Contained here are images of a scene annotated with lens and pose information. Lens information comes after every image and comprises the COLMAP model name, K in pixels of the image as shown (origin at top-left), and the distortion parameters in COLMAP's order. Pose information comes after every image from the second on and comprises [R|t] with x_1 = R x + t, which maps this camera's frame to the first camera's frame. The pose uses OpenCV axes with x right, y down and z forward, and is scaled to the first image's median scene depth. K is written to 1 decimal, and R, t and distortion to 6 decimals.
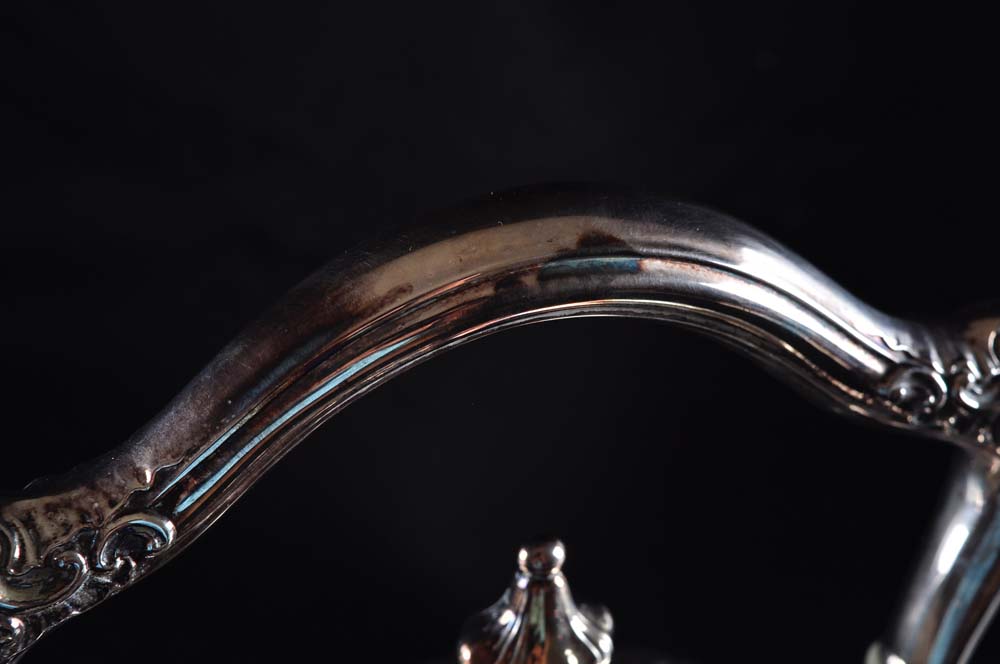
lens RADIAL K [[2189.9, 0, 510.5], [0, 2189.9, 328.1], [0, 0, 1]] dist [0.027670, 0.000000]
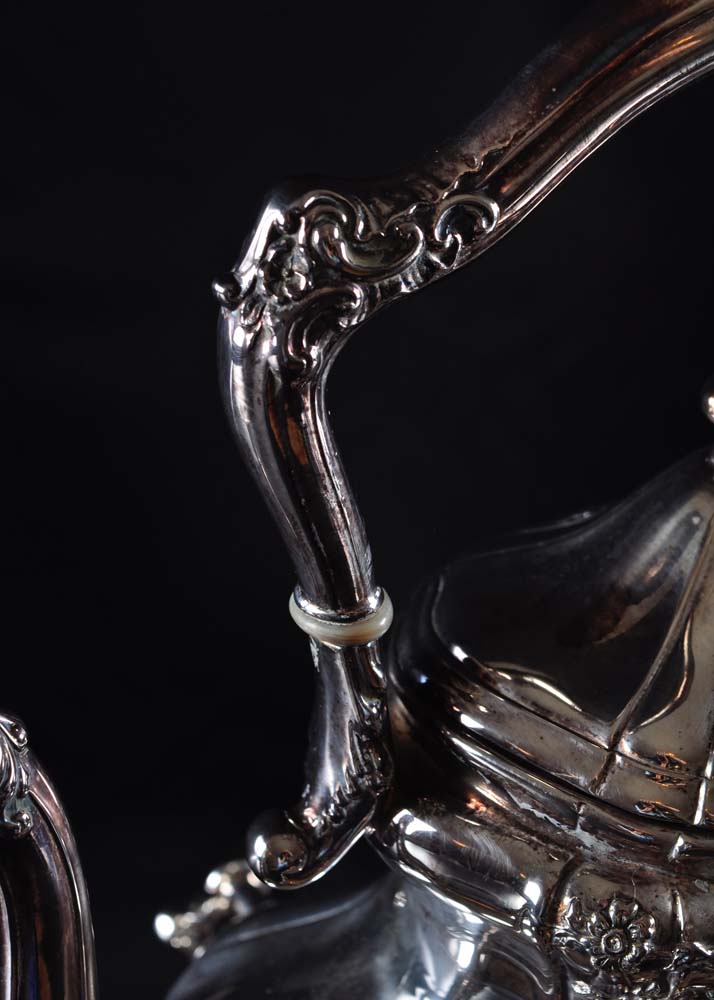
lens RADIAL K [[2343.1, 0, 362.2], [0, 2343.1, 498.6], [0, 0, 1]] dist [0.077427, 0.000000]
pose [[0.998742, 0.000785, 0.050141, -0.276028], [0.003943, 0.995553, -0.094126, 0.337012], [-0.049992, 0.094205, 0.994297, -0.122099]]
